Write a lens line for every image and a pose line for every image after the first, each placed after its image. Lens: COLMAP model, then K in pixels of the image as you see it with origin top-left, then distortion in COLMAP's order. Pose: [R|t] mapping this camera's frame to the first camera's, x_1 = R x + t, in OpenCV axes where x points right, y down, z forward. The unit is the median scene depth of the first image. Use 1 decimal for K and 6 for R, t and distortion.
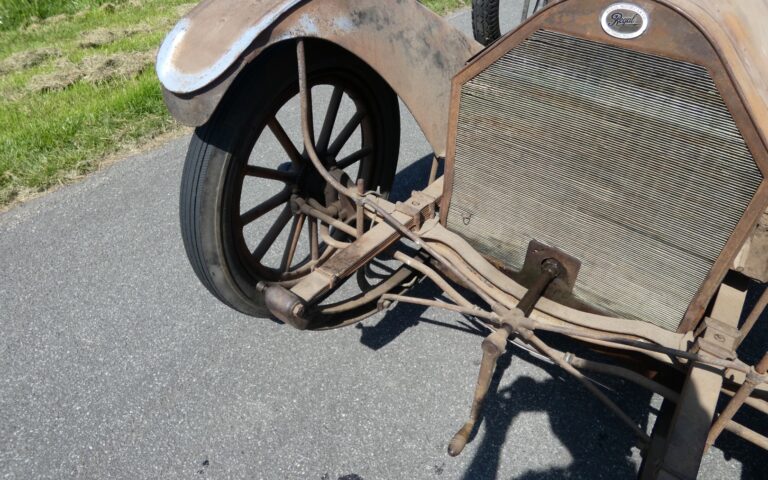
lens RADIAL K [[515.0, 0, 384.0], [0, 515.0, 240.0], [0, 0, 1]] dist [-0.018941, 0.002809]
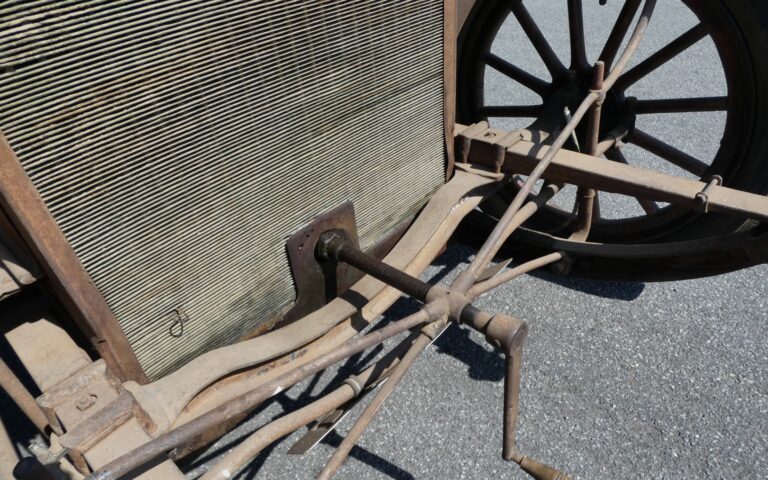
lens RADIAL K [[515.0, 0, 384.0], [0, 515.0, 240.0], [0, 0, 1]] dist [-0.018941, 0.002809]
pose [[0.091491, -0.623046, 0.776816, -0.147678], [0.690934, 0.601478, 0.401041, -0.152915], [-0.717105, 0.500037, 0.485514, 0.627022]]
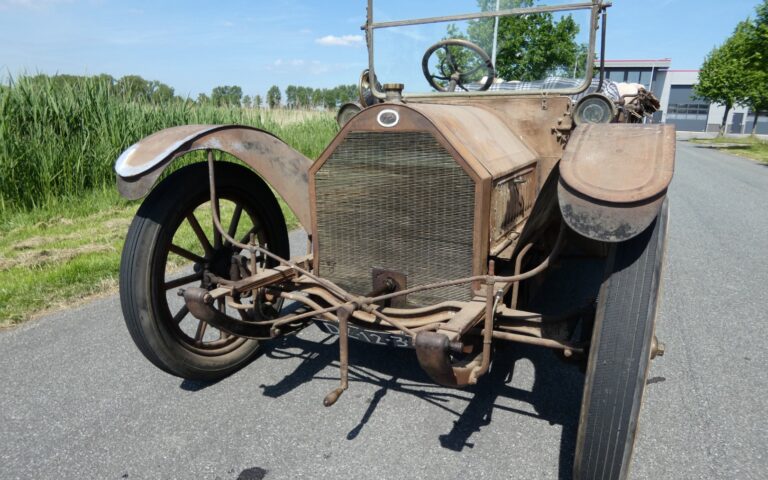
lens RADIAL K [[515.0, 0, 384.0], [0, 515.0, 240.0], [0, 0, 1]] dist [-0.018941, 0.002809]
pose [[0.983762, -0.071260, 0.164723, 0.078407], [0.134750, 0.899498, -0.415628, 0.529771], [-0.118550, 0.431075, 0.894494, -0.345655]]
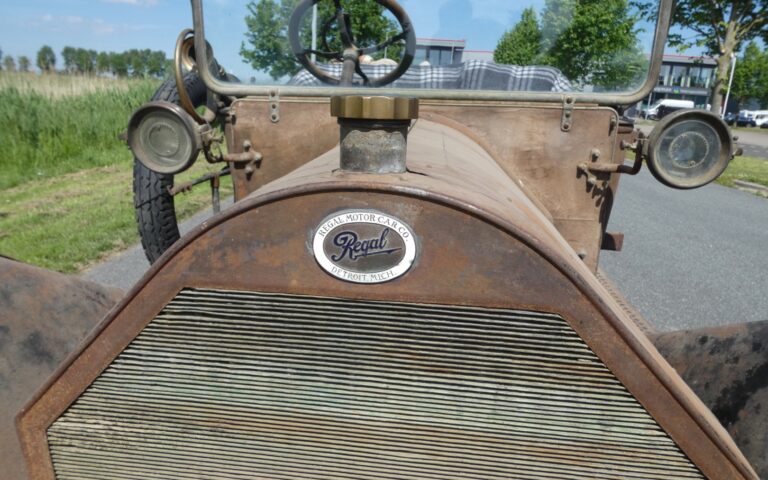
lens RADIAL K [[515.0, 0, 384.0], [0, 515.0, 240.0], [0, 0, 1]] dist [-0.018941, 0.002809]
pose [[0.861398, -0.148141, 0.485848, 0.191254], [0.318203, 0.902948, -0.288847, -0.211628], [-0.395906, 0.403410, 0.824936, 0.442035]]
